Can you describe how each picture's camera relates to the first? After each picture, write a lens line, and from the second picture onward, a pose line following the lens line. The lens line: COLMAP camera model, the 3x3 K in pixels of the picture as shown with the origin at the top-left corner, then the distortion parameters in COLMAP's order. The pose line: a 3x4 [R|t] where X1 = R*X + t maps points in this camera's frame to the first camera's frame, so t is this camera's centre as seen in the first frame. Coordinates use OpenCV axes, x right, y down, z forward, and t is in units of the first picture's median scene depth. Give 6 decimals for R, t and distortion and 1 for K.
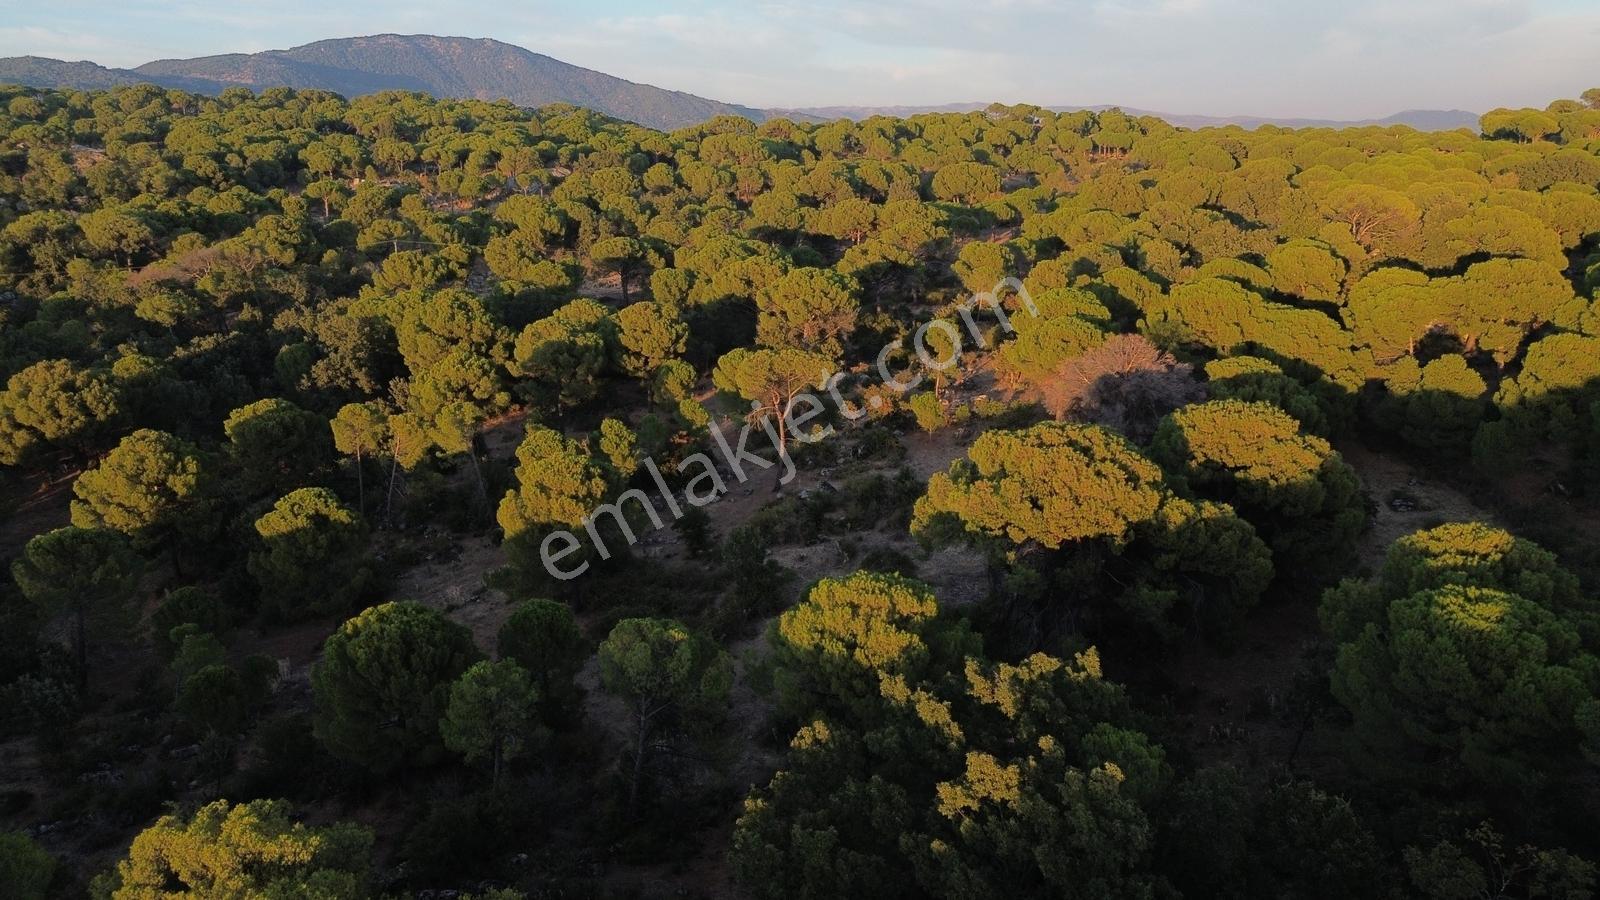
lens RADIAL K [[1128.9, 0, 796.2], [0, 1128.9, 443.9], [0, 0, 1]] dist [0.081398, -0.076791]
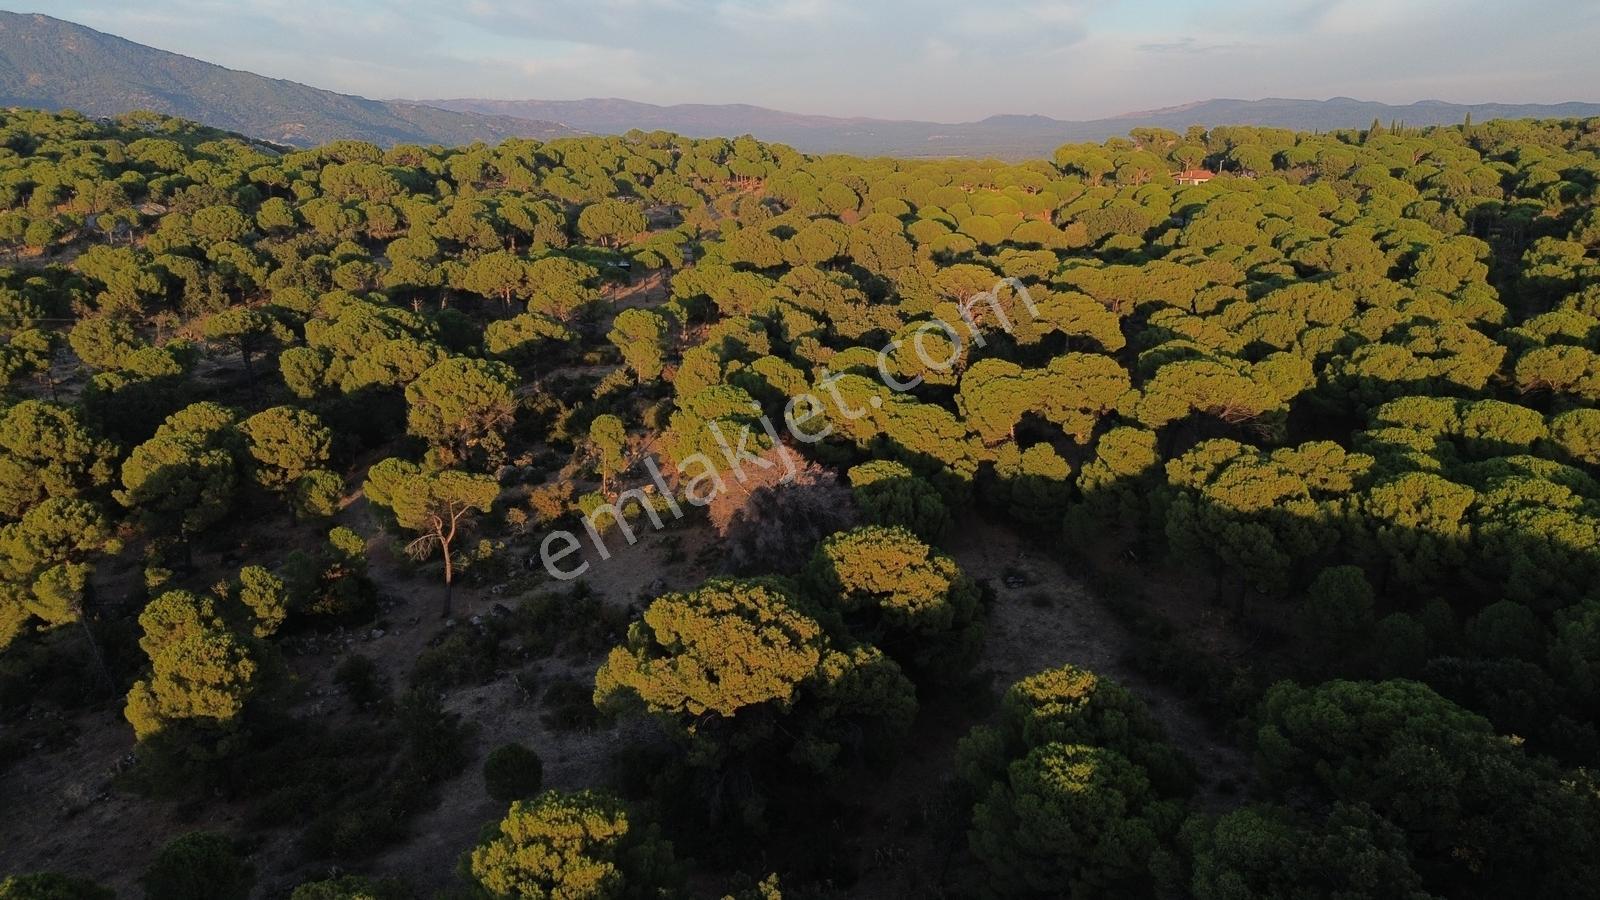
lens RADIAL K [[1128.9, 0, 796.2], [0, 1128.9, 443.9], [0, 0, 1]] dist [0.081398, -0.076791]
pose [[0.954143, -0.072675, 0.290395, -0.003536], [0.071659, 0.997329, 0.014148, -0.098271], [-0.290648, 0.007310, 0.956802, -0.025978]]
